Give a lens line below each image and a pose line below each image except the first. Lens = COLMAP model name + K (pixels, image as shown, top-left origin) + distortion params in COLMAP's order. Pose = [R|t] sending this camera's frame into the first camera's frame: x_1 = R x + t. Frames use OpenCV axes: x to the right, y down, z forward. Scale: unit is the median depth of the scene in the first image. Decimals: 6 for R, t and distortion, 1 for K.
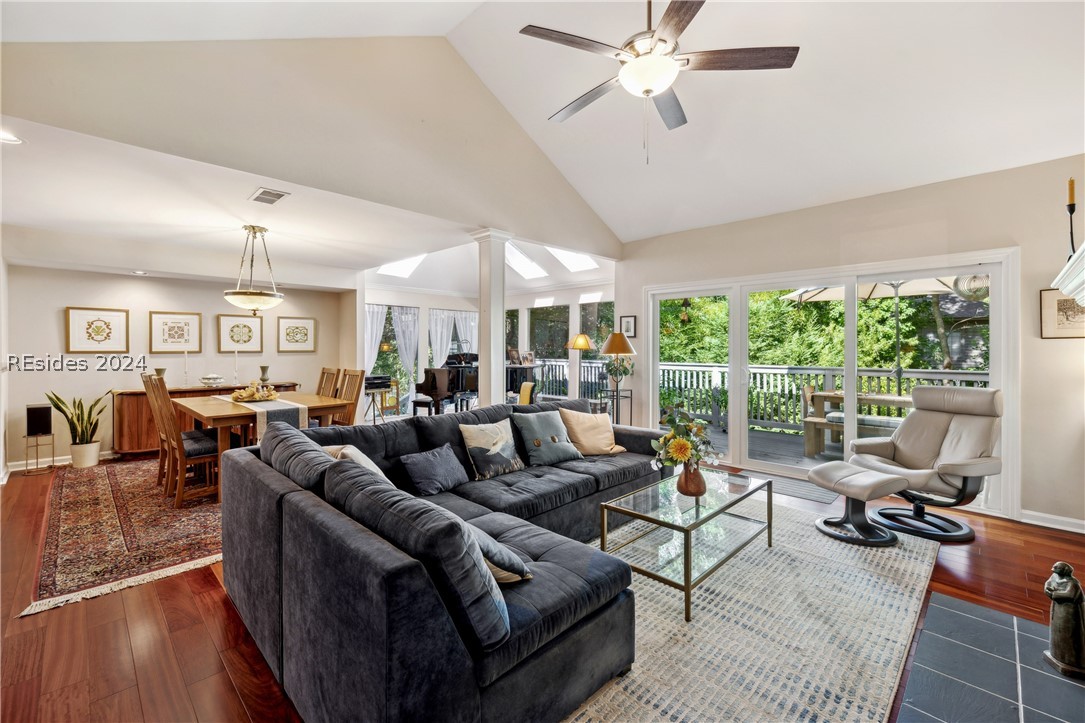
lens RADIAL K [[456.7, 0, 544.9], [0, 456.7, 347.9], [0, 0, 1]] dist [0.009349, -0.001439]
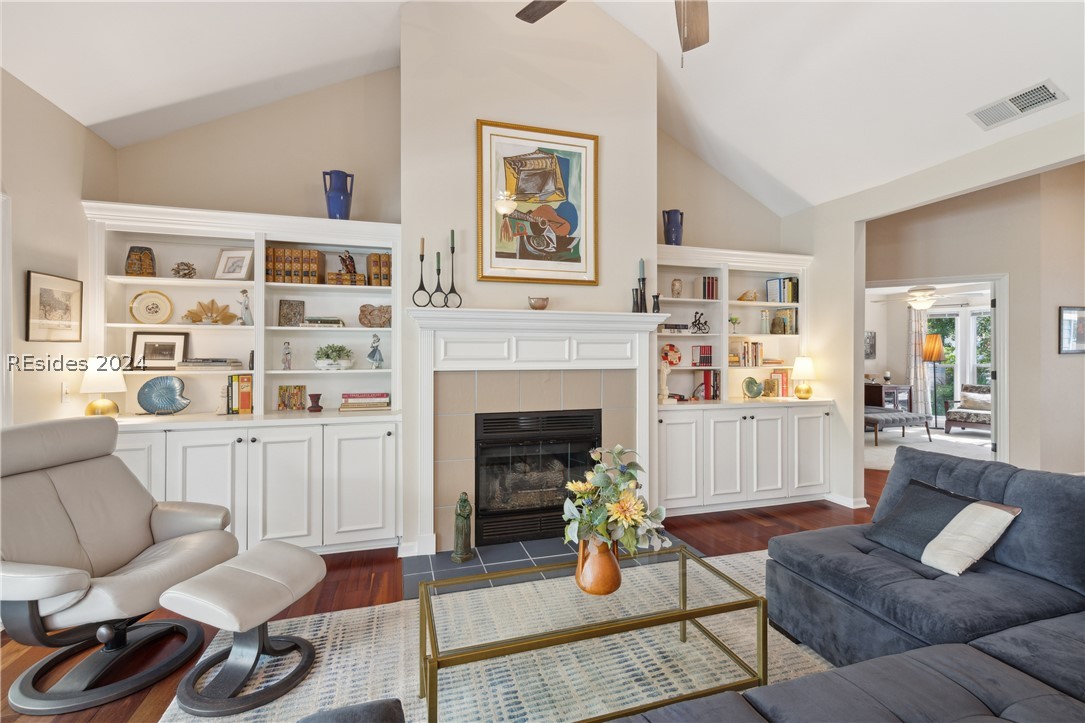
lens RADIAL K [[482.5, 0, 544.6], [0, 482.5, 353.4], [0, 0, 1]] dist [0.004706, 0.000464]
pose [[-0.882066, -0.001779, 0.471122, 0.047175], [-0.002854, 0.999995, -0.001568, -0.002079], [-0.471117, -0.002727, -0.882067, 1.000343]]
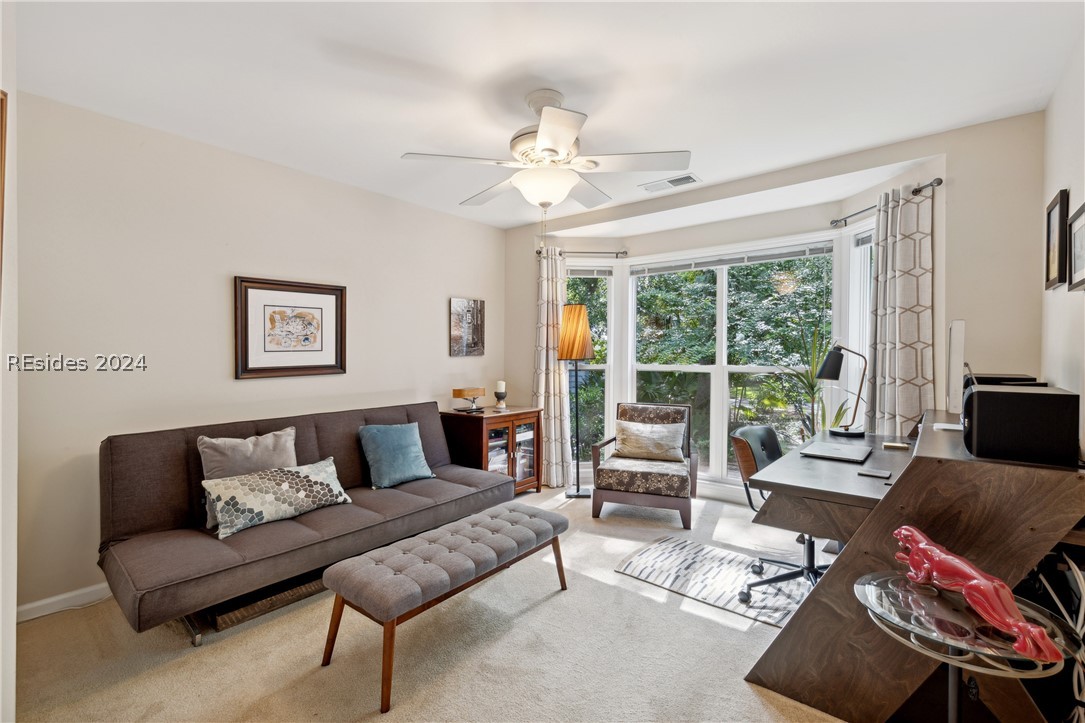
lens RADIAL K [[482.5, 0, 540.6], [0, 482.5, 360.8], [0, 0, 1]] dist [0.004706, 0.000464]
pose [[-0.994256, -0.005039, -0.106911, -0.244171], [-0.007481, 0.999720, 0.022449, 0.002797], [0.106768, 0.023120, -0.994015, -0.503560]]
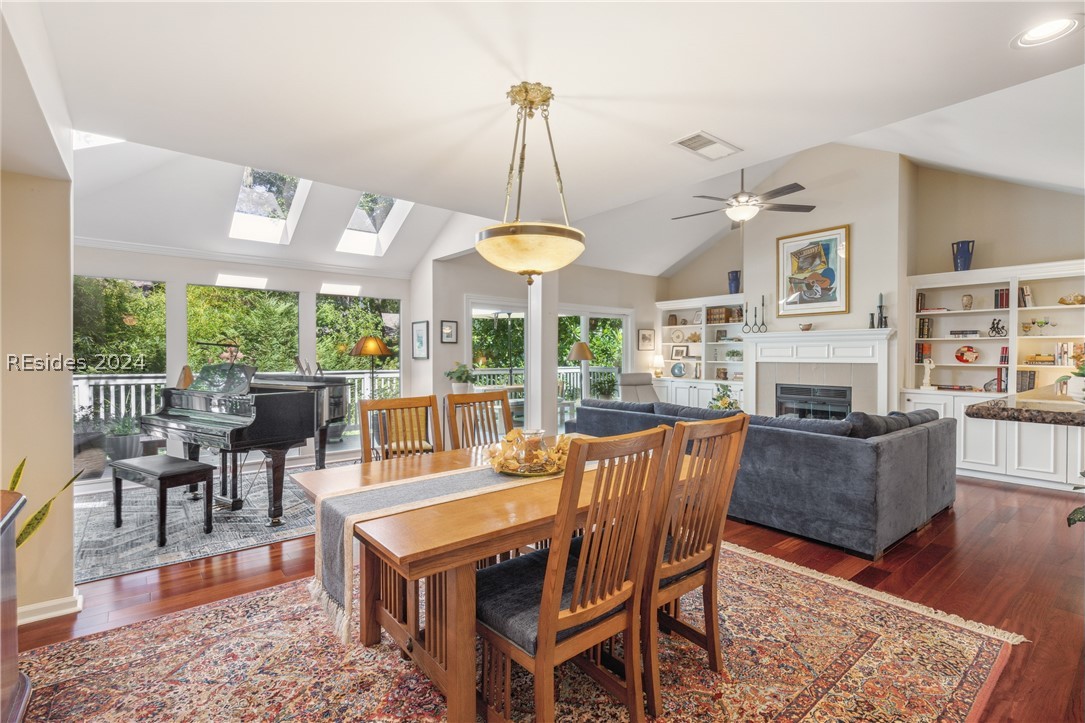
lens RADIAL K [[499.6, 0, 539.0], [0, 499.6, 360.4], [0, 0, 1]] dist [0.013303, -0.001583]
pose [[0.112485, -0.013980, 0.993555, -1.154399], [-0.001591, 0.999897, 0.014250, -0.003413], [-0.993652, -0.003184, 0.112451, 0.953097]]
